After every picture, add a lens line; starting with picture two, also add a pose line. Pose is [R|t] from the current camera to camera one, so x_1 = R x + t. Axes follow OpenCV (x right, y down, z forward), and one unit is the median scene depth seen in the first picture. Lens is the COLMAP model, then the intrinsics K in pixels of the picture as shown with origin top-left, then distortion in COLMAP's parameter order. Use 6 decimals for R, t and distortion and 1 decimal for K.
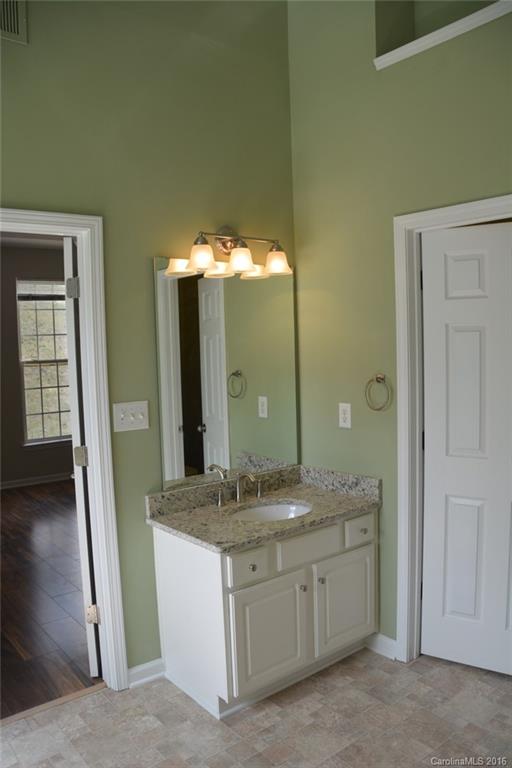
lens RADIAL K [[606.0, 0, 256.0], [0, 606.0, 384.0], [0, 0, 1]] dist [-0.143243, 0.183045]
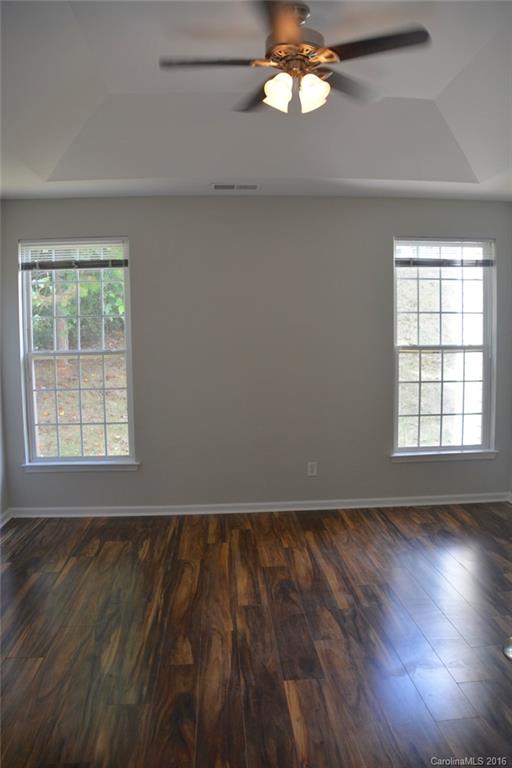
lens RADIAL K [[606.0, 0, 256.0], [0, 606.0, 384.0], [0, 0, 1]] dist [-0.143243, 0.183045]
pose [[0.822695, 0.064372, -0.564827, -0.105115], [-0.052526, 0.997925, 0.037226, -0.008724], [0.566052, -0.000958, 0.824369, 0.266331]]
